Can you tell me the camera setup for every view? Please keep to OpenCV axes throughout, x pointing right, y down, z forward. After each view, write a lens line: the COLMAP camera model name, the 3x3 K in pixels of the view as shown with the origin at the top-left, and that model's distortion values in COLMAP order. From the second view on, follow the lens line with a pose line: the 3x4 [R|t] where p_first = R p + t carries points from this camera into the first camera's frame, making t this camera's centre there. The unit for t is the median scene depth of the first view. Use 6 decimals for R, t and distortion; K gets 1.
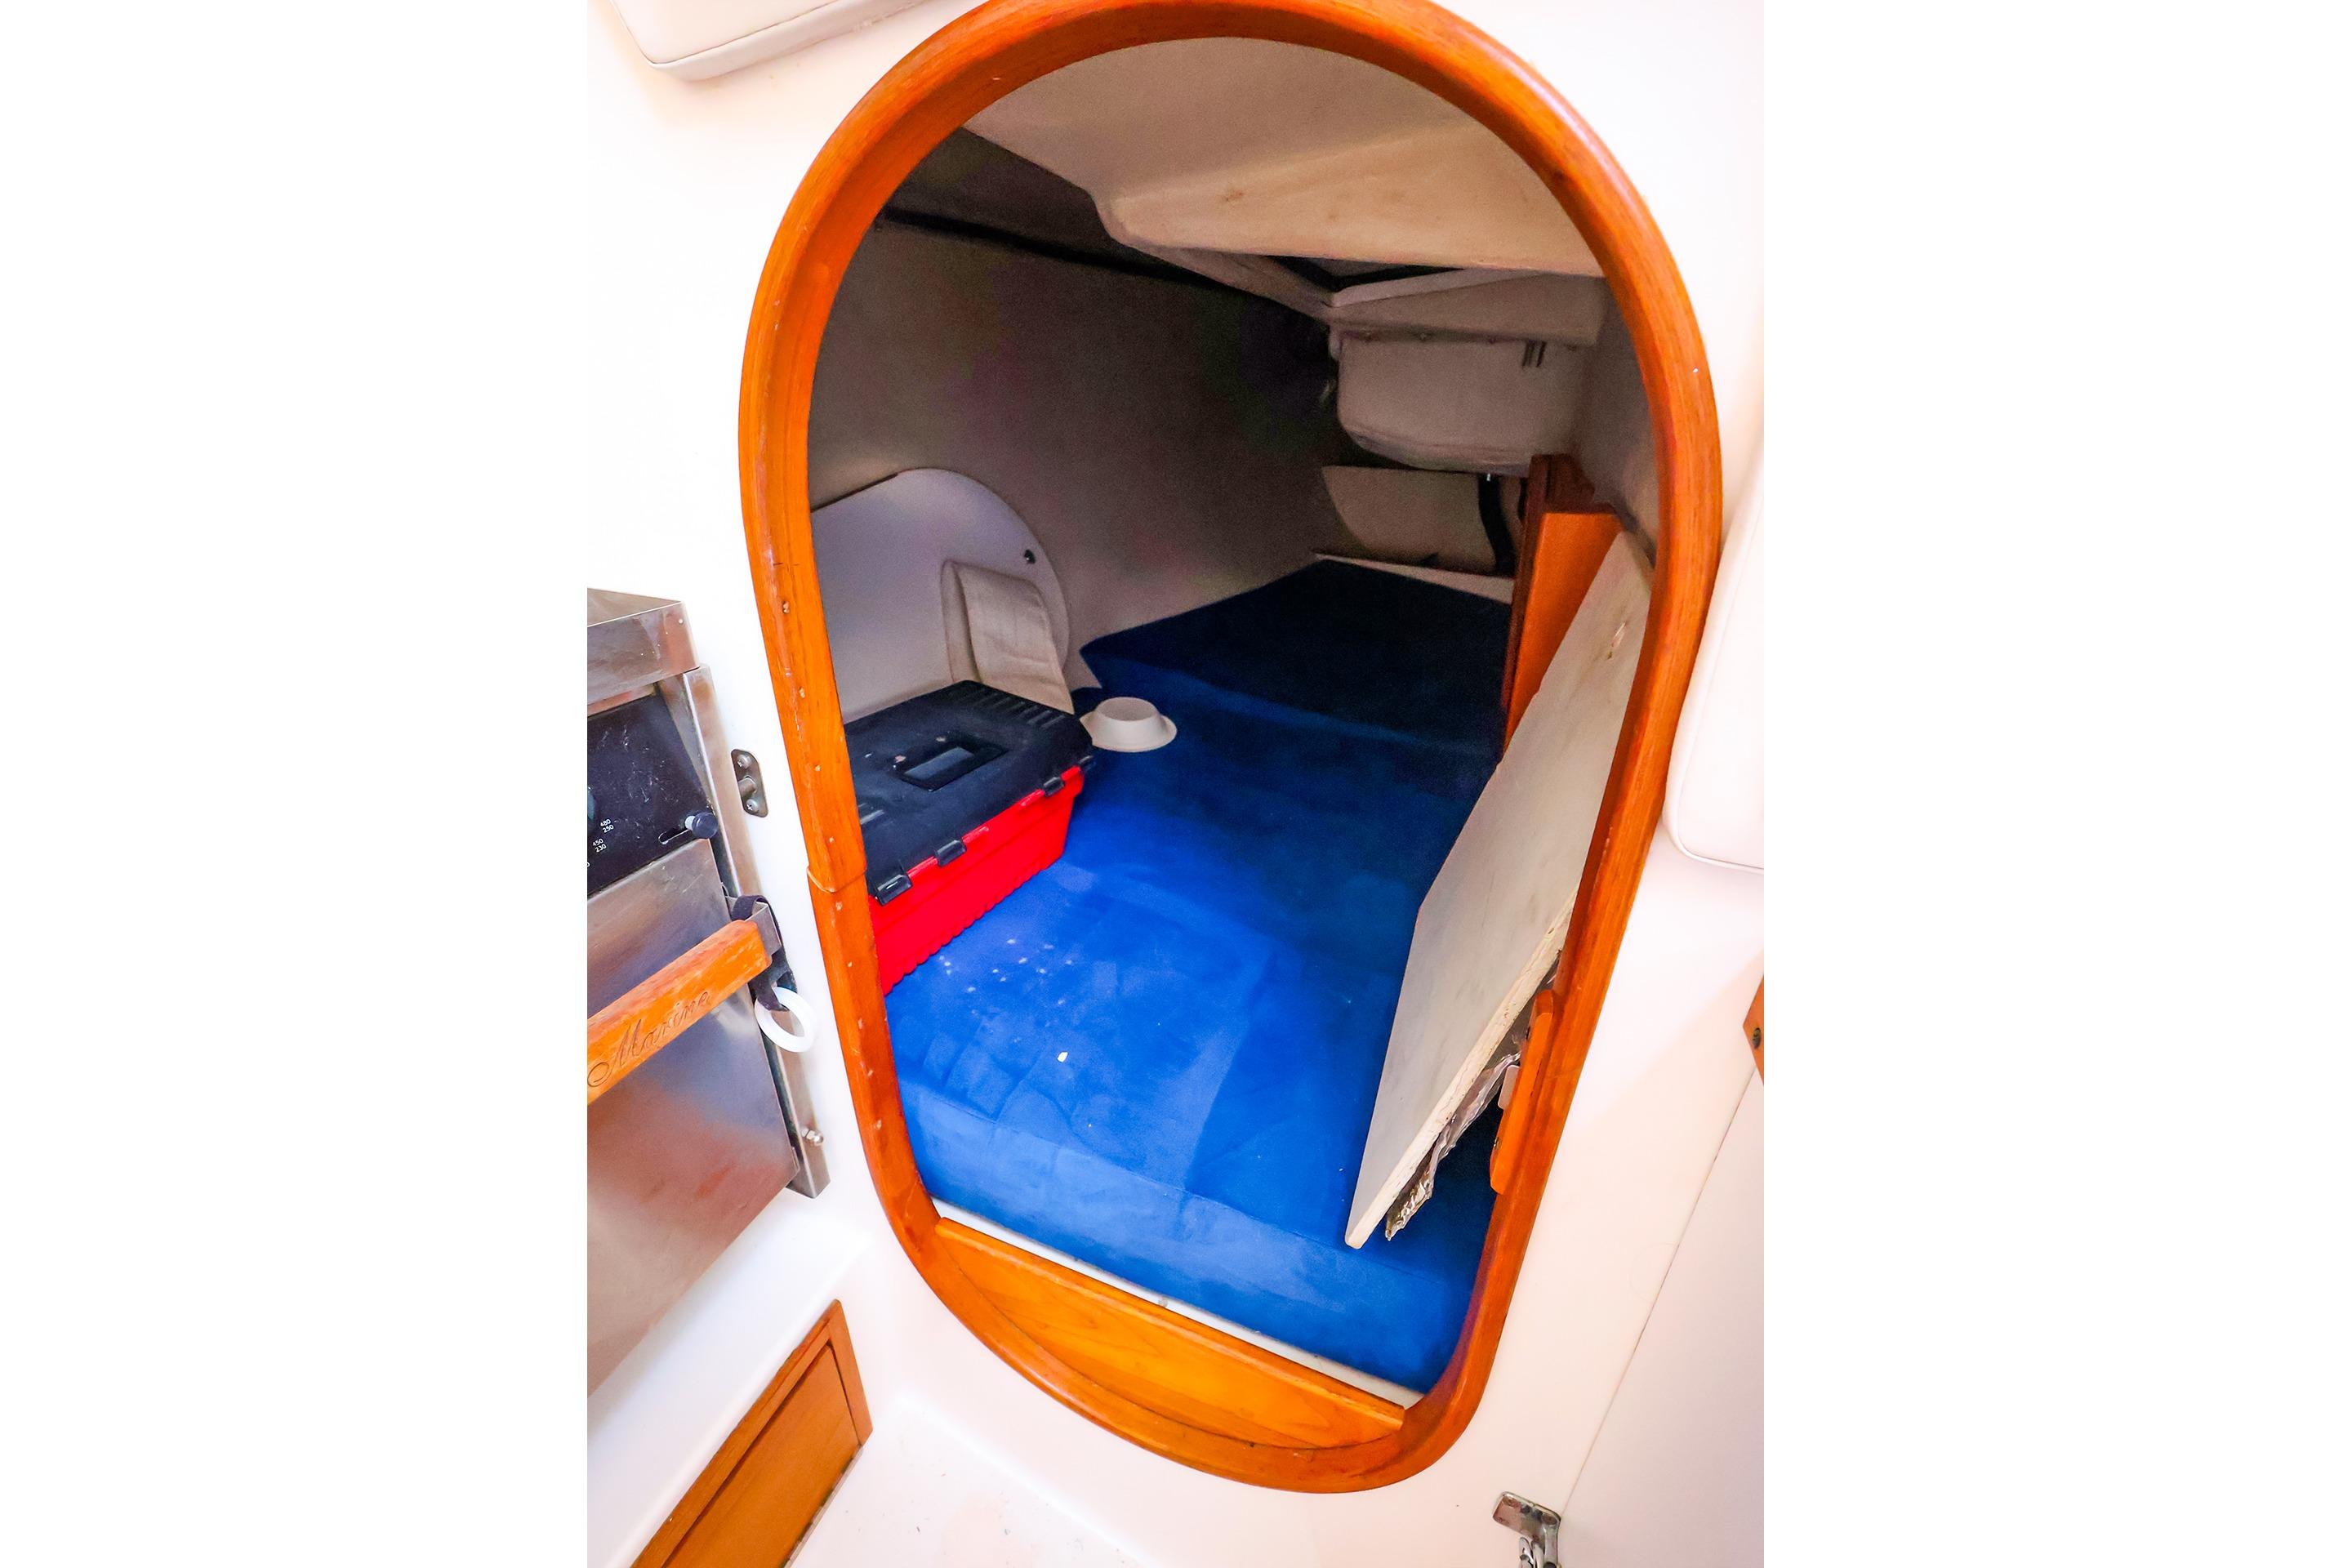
lens RADIAL K [[805.6, 0, 1169.7], [0, 805.6, 791.1], [0, 0, 1]] dist [0.000401, 0.000024]
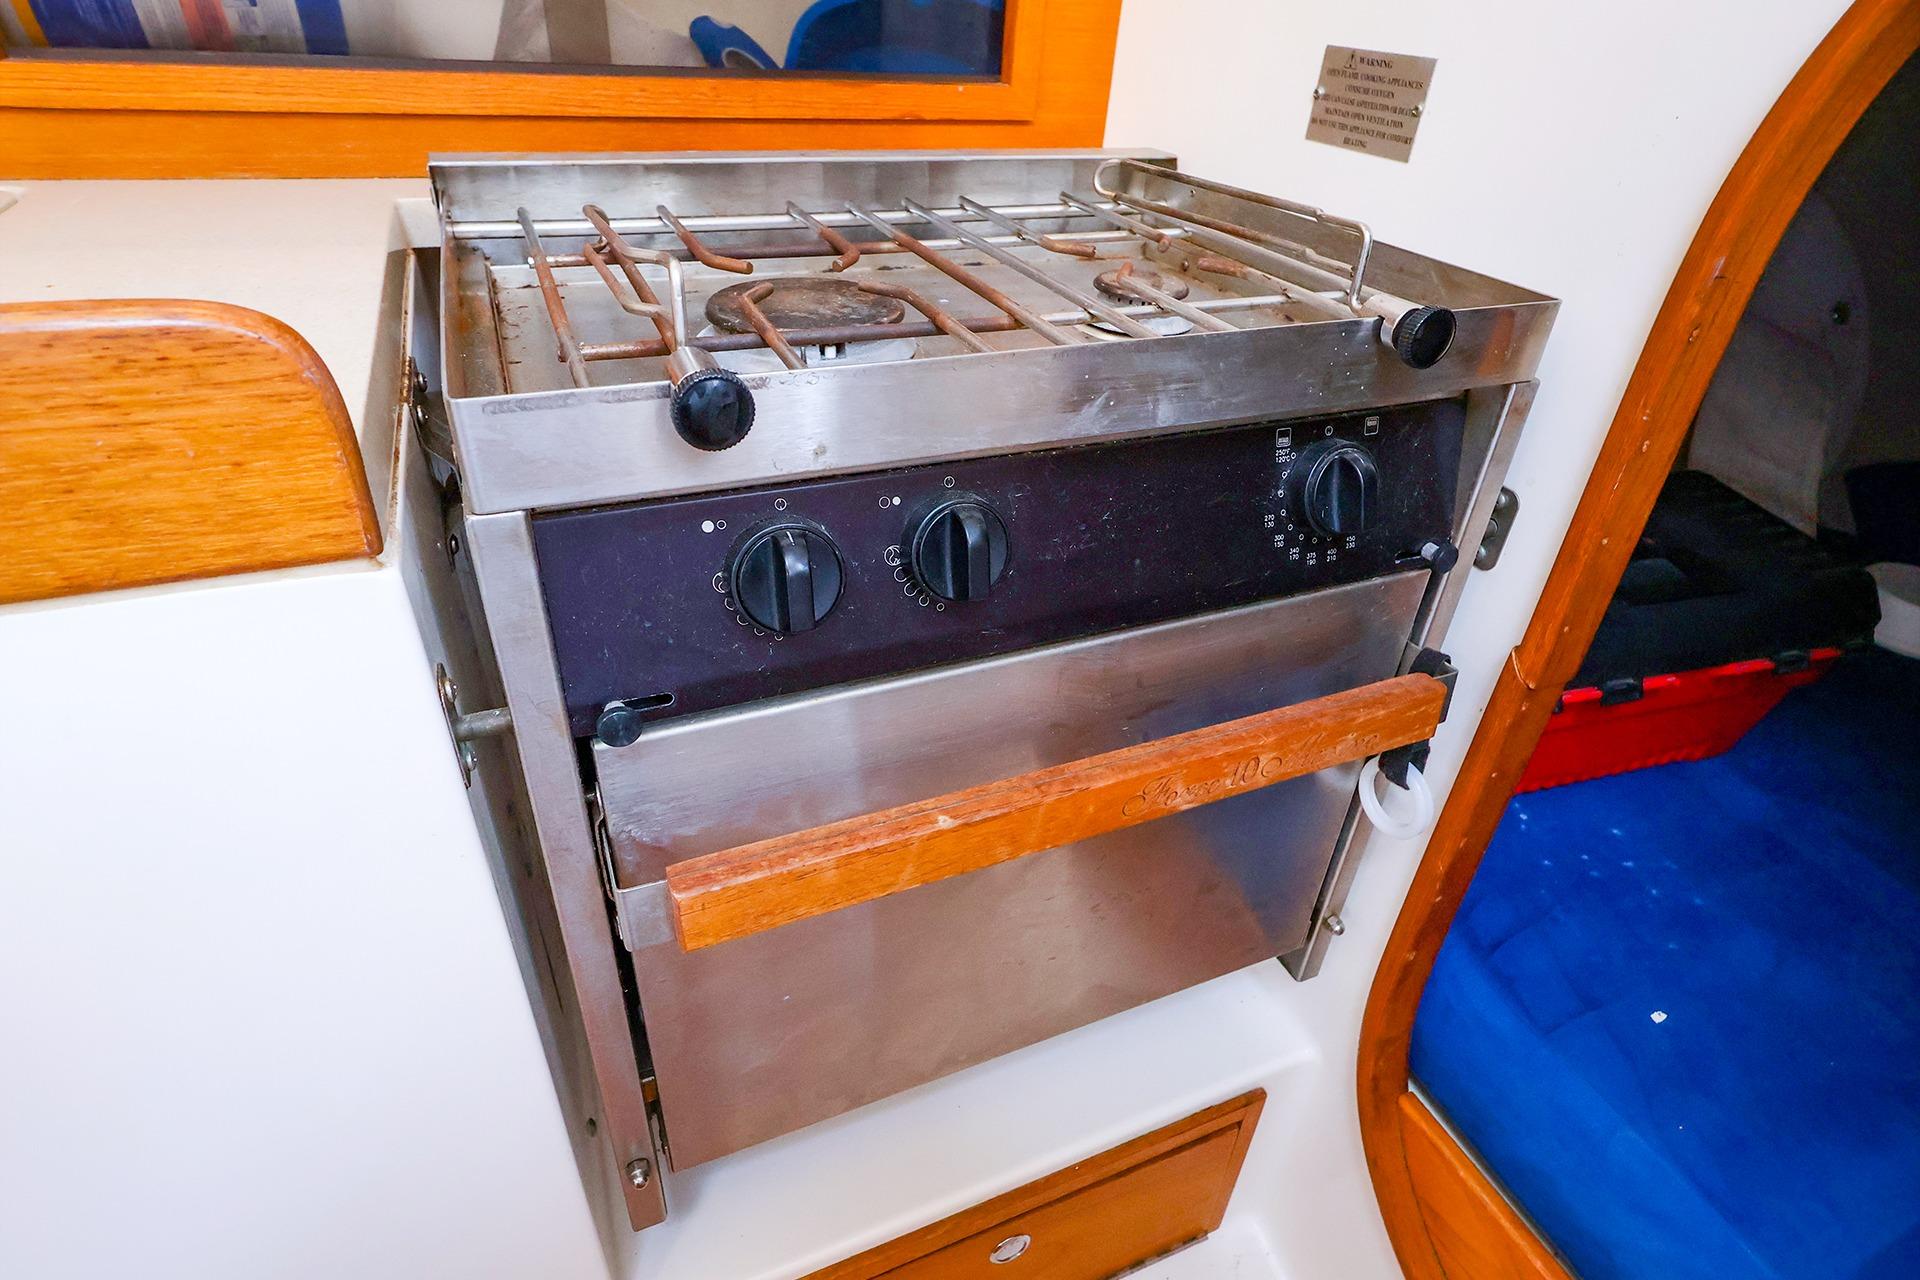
lens RADIAL K [[991.9, 0, 955.5], [0, 991.9, 631.7], [0, 0, 1]] dist [0.000666, 0.000685]
pose [[0.710726, 0.403218, -0.576441, -0.225162], [-0.350546, 0.913442, 0.206740, 0.057034], [0.609906, 0.055133, 0.790553, -0.112608]]
